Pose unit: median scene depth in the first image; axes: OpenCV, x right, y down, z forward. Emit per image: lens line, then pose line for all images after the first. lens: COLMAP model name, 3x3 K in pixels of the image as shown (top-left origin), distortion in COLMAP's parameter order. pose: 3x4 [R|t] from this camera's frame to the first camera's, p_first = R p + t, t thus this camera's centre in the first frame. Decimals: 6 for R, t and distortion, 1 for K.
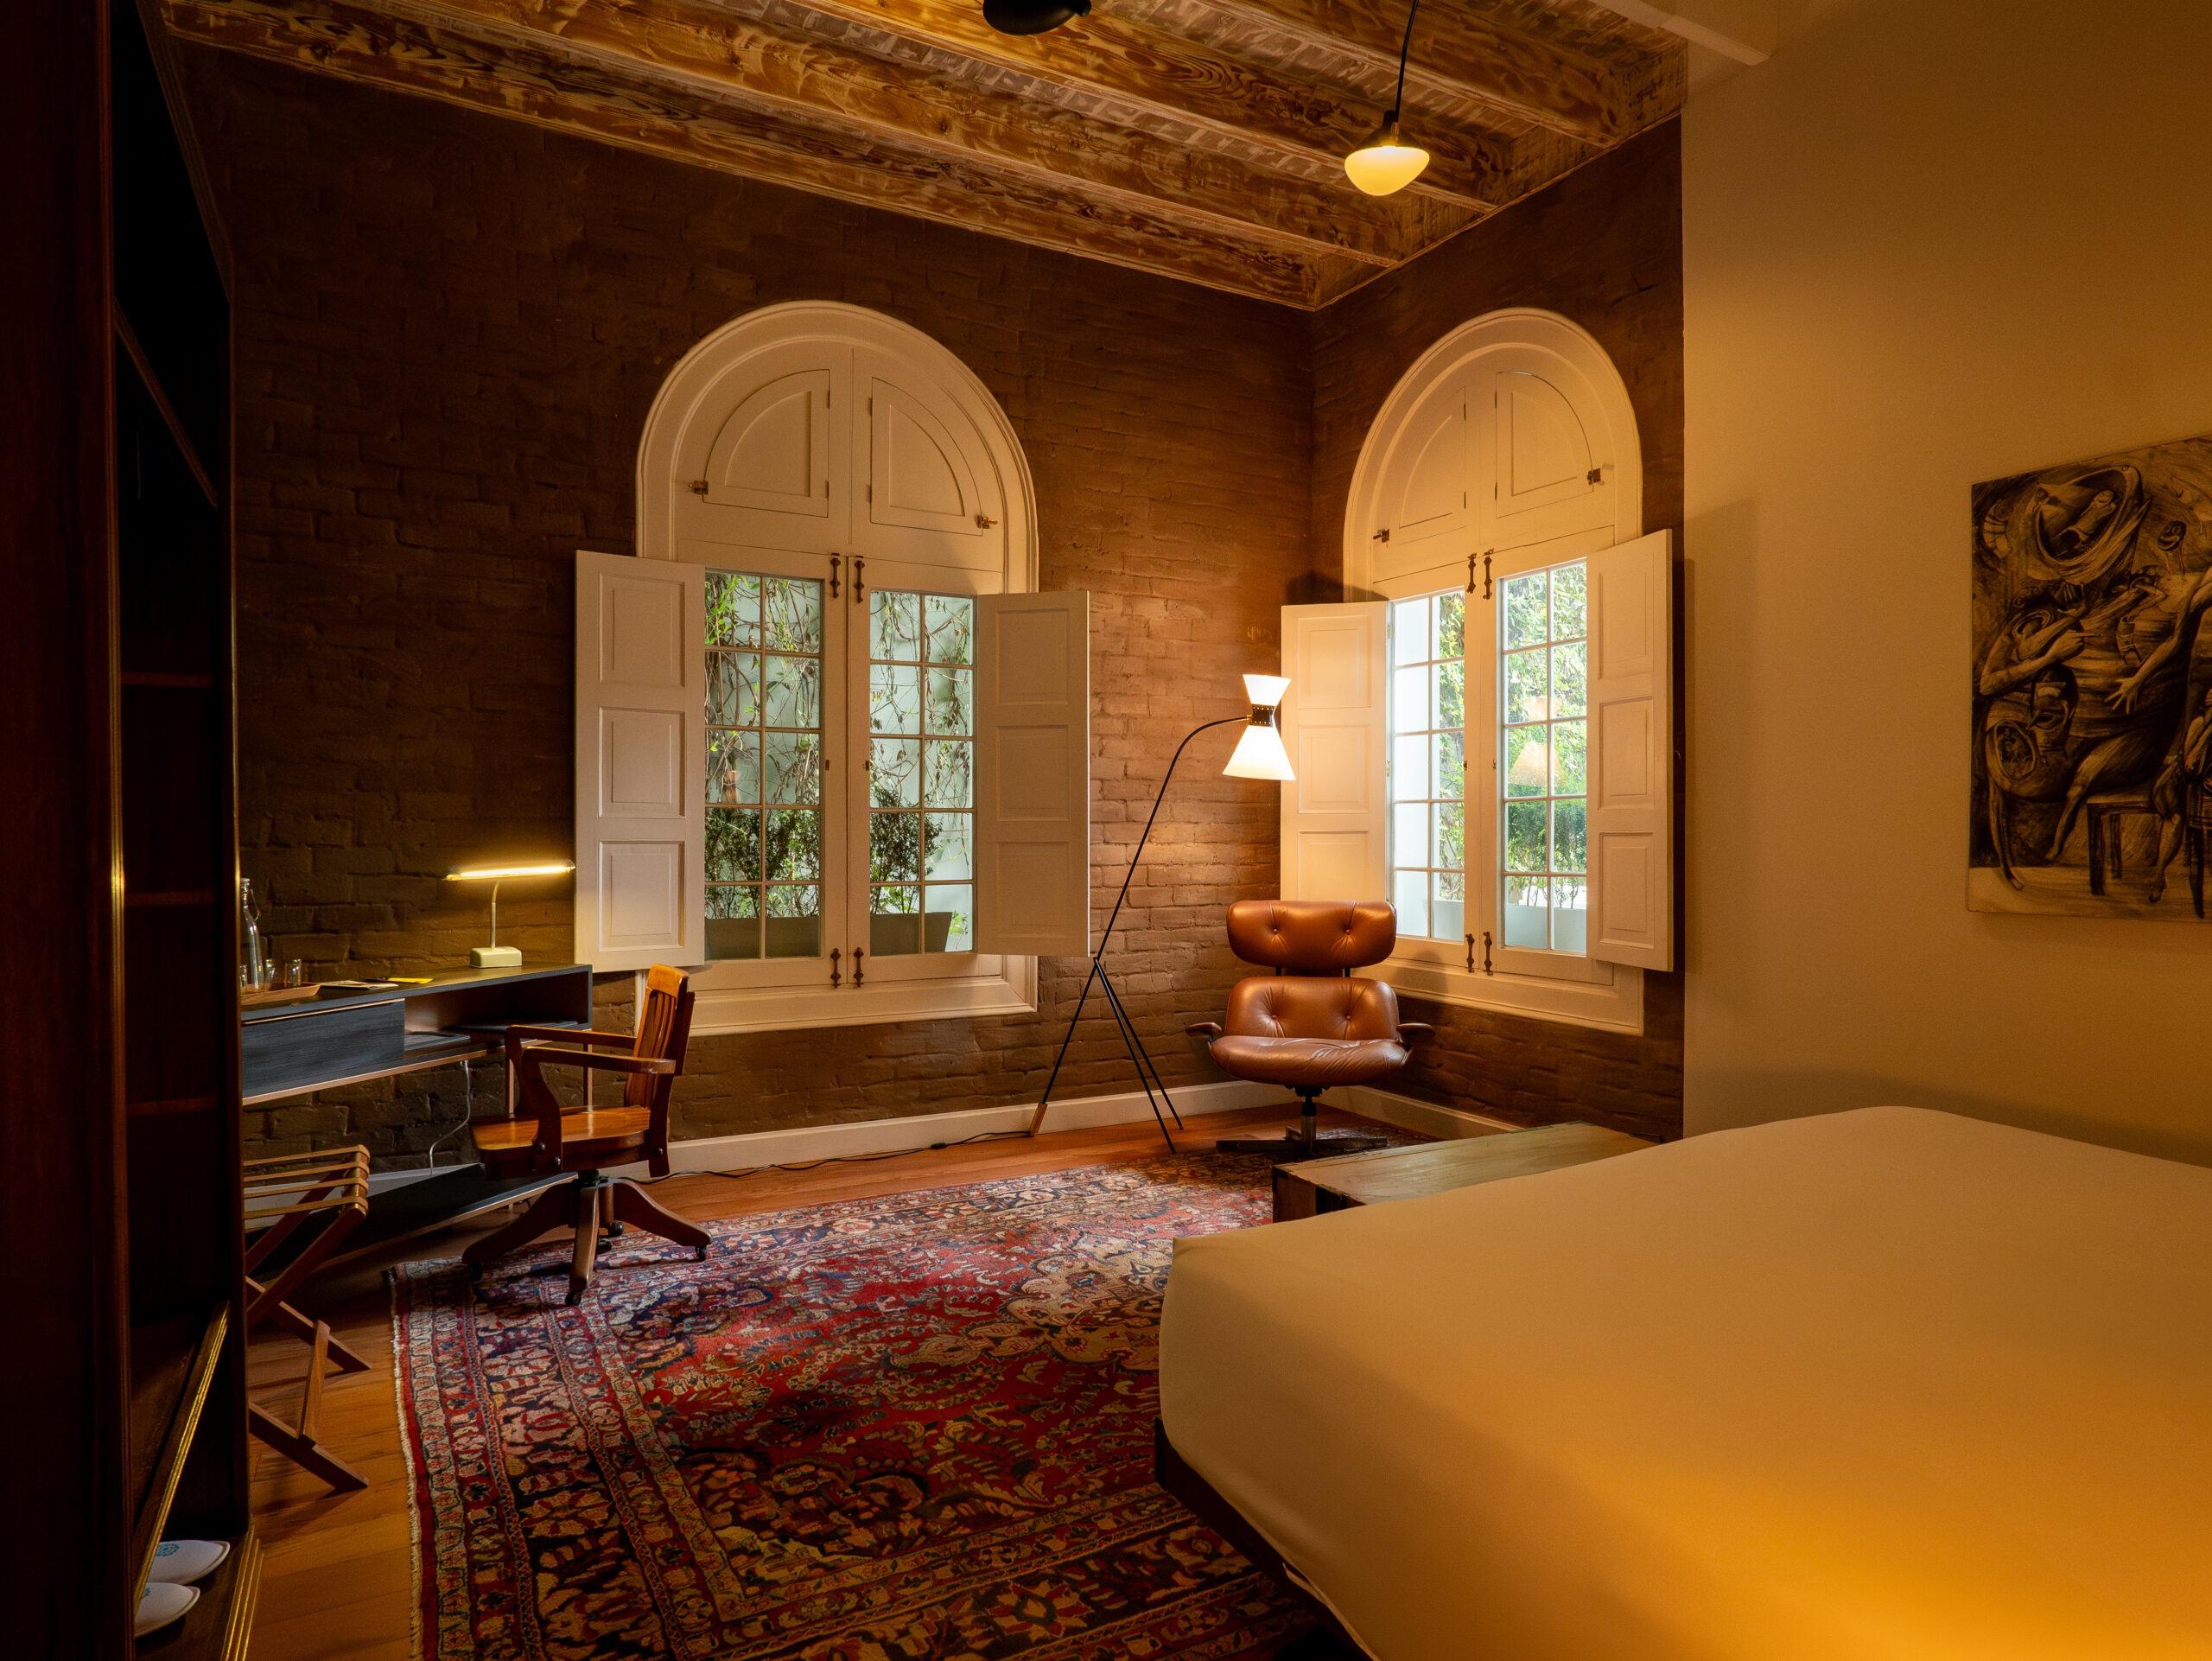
lens RADIAL K [[1306.4, 0, 1091.7], [0, 1306.4, 830.1], [0, 0, 1]] dist [-0.006616, 0.004958]
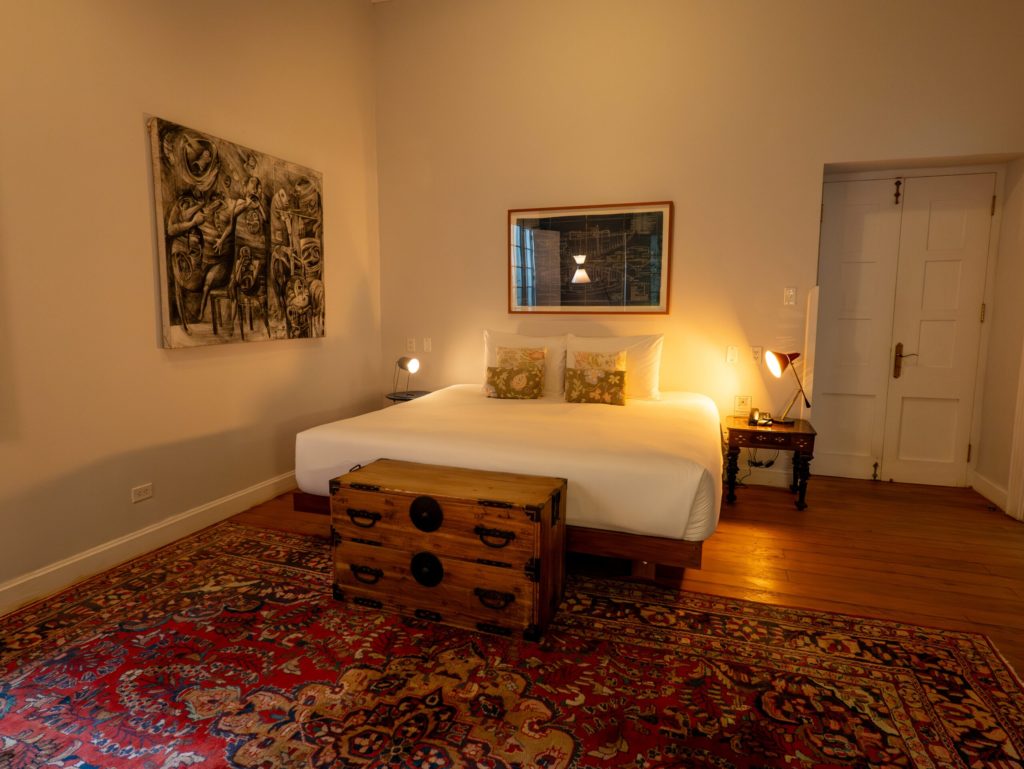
lens RADIAL K [[604.7, 0, 506.9], [0, 604.7, 377.5], [0, 0, 1]] dist [-0.006616, 0.004958]
pose [[-0.672202, -0.092724, 0.734538, -0.337508], [-0.001600, 0.992306, 0.123799, -0.007100], [-0.740366, 0.082042, -0.667178, 1.309787]]
